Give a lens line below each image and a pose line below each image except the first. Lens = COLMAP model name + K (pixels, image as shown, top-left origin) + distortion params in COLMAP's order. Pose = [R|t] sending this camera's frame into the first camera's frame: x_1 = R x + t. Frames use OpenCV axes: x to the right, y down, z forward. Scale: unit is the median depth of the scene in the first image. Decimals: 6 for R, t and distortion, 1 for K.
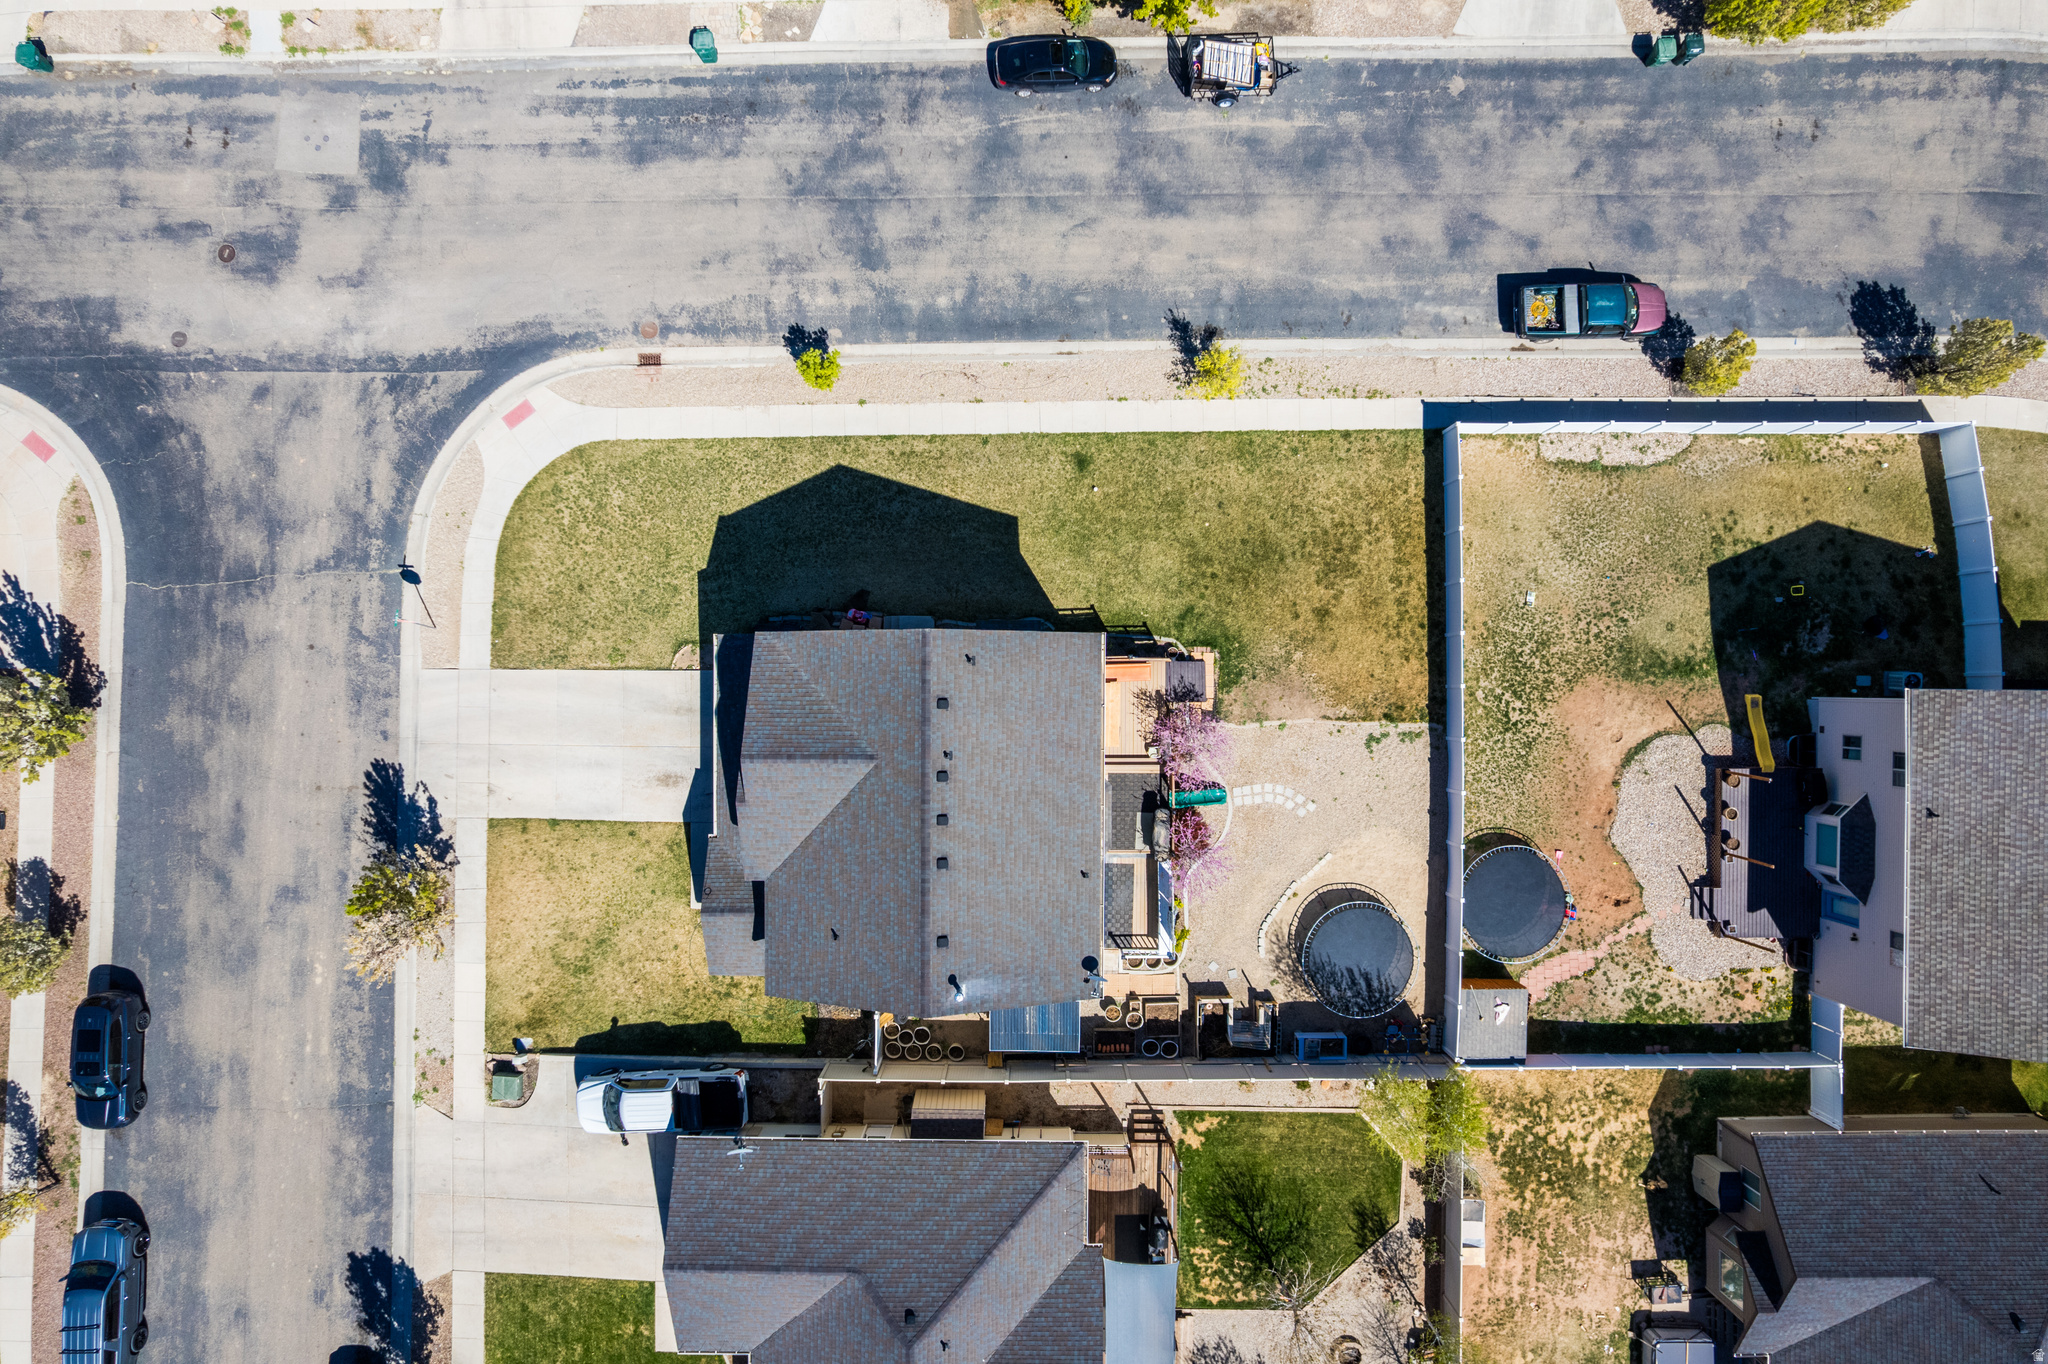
lens RADIAL K [[1355.2, 0, 1023.3], [0, 1355.2, 706.4], [0, 0, 1]] dist [-0.071049, 0.064057]
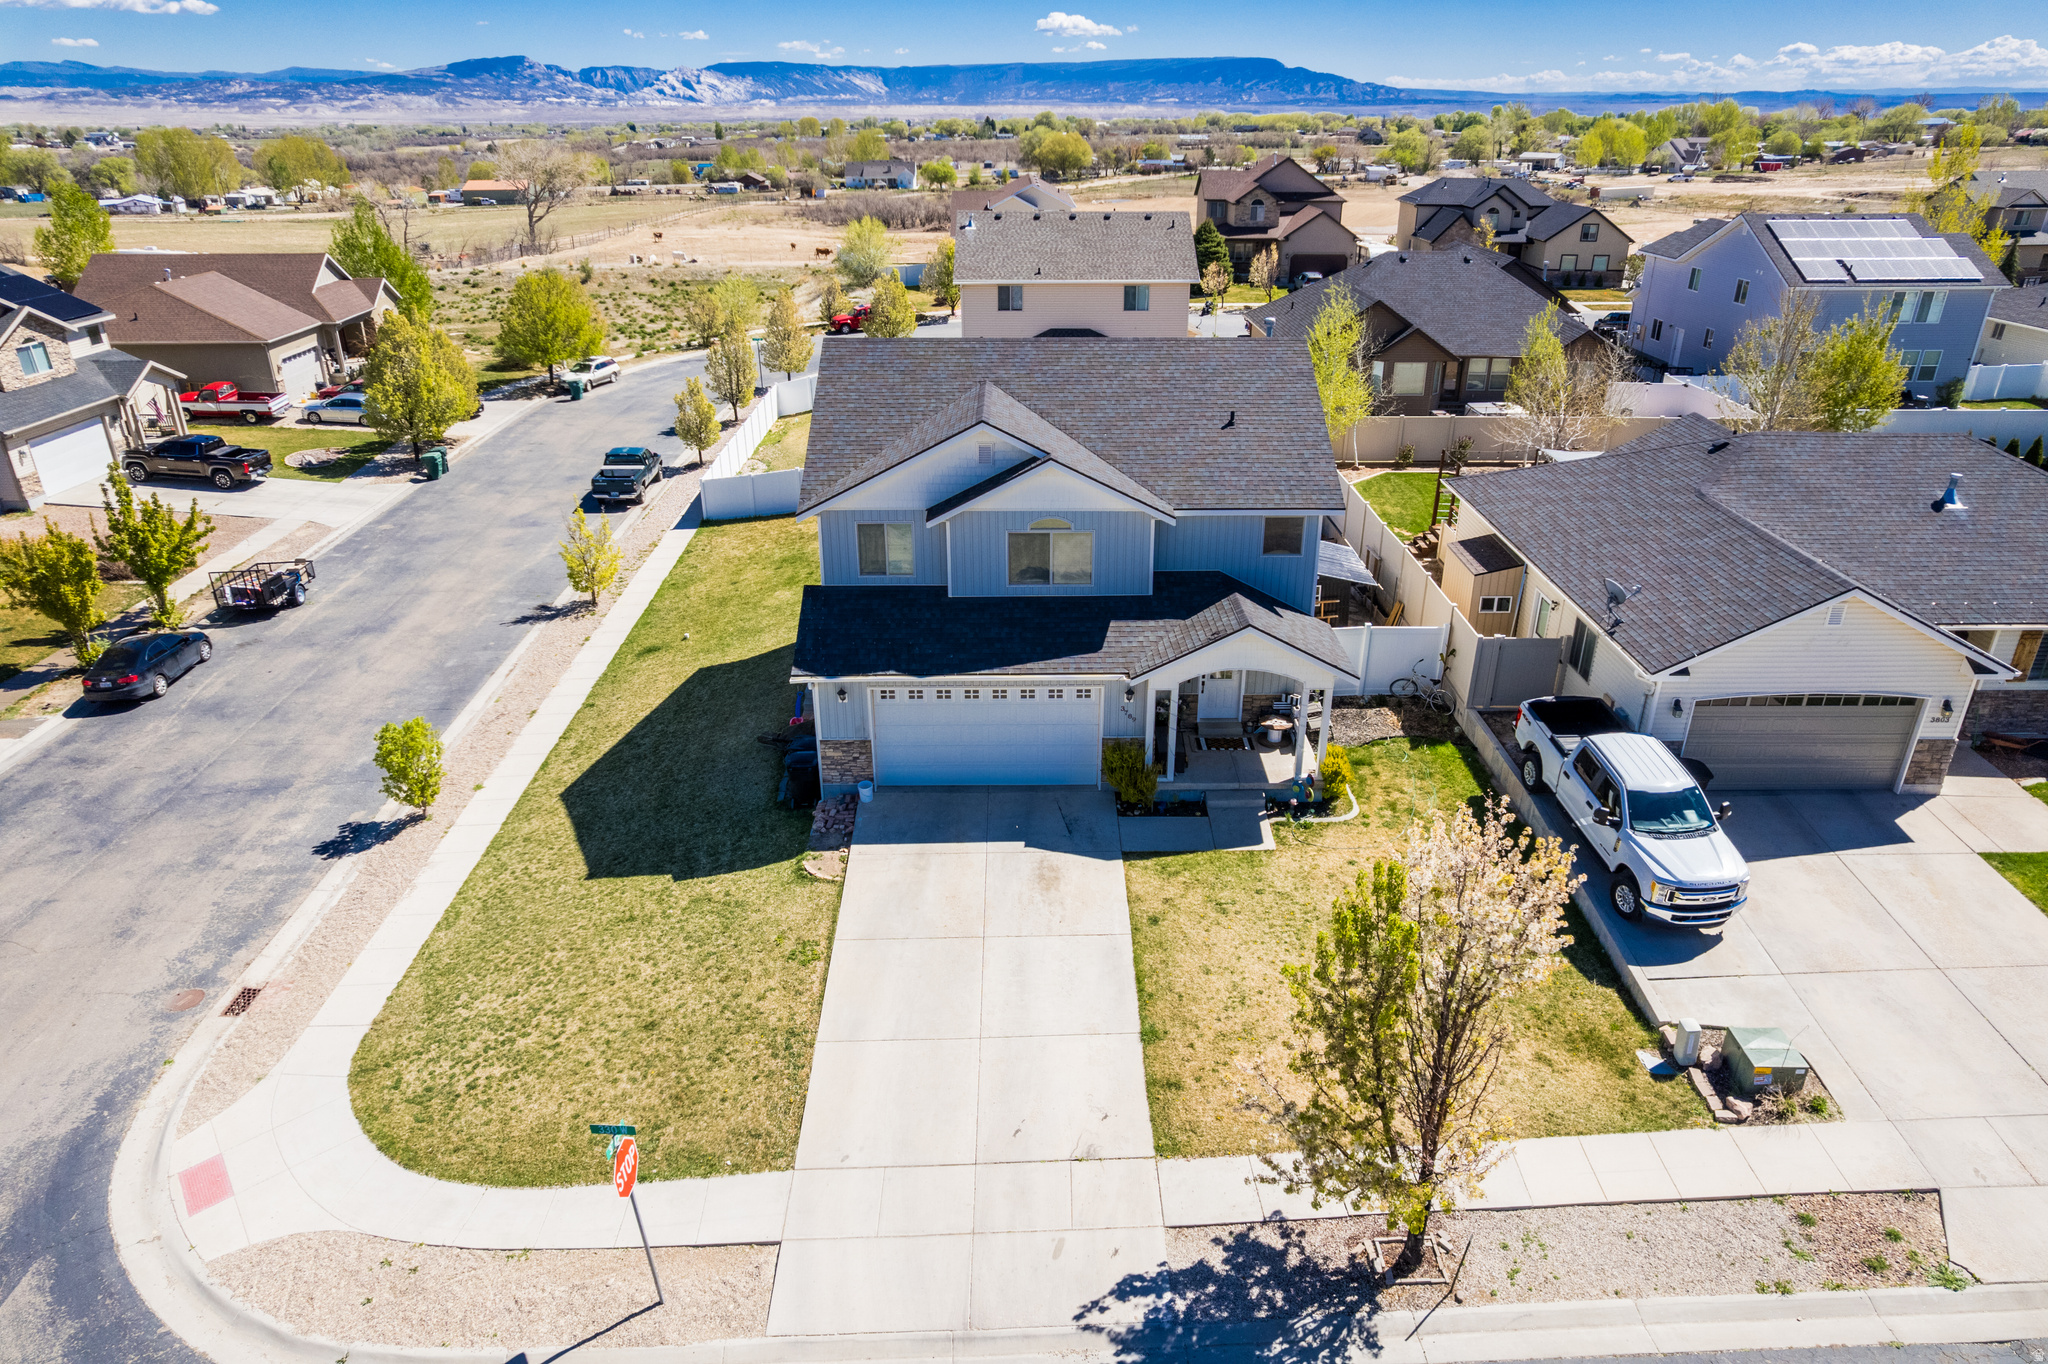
lens RADIAL K [[1299.8, 0, 1030.6], [0, 1299.8, 702.0], [0, 0, 1]] dist [-0.078736, 0.072587]
pose [[-0.015524, -0.425139, 0.904995, -0.688296], [0.999835, -0.015163, 0.010027, 0.042865], [0.009459, 0.905001, 0.425304, 0.700196]]
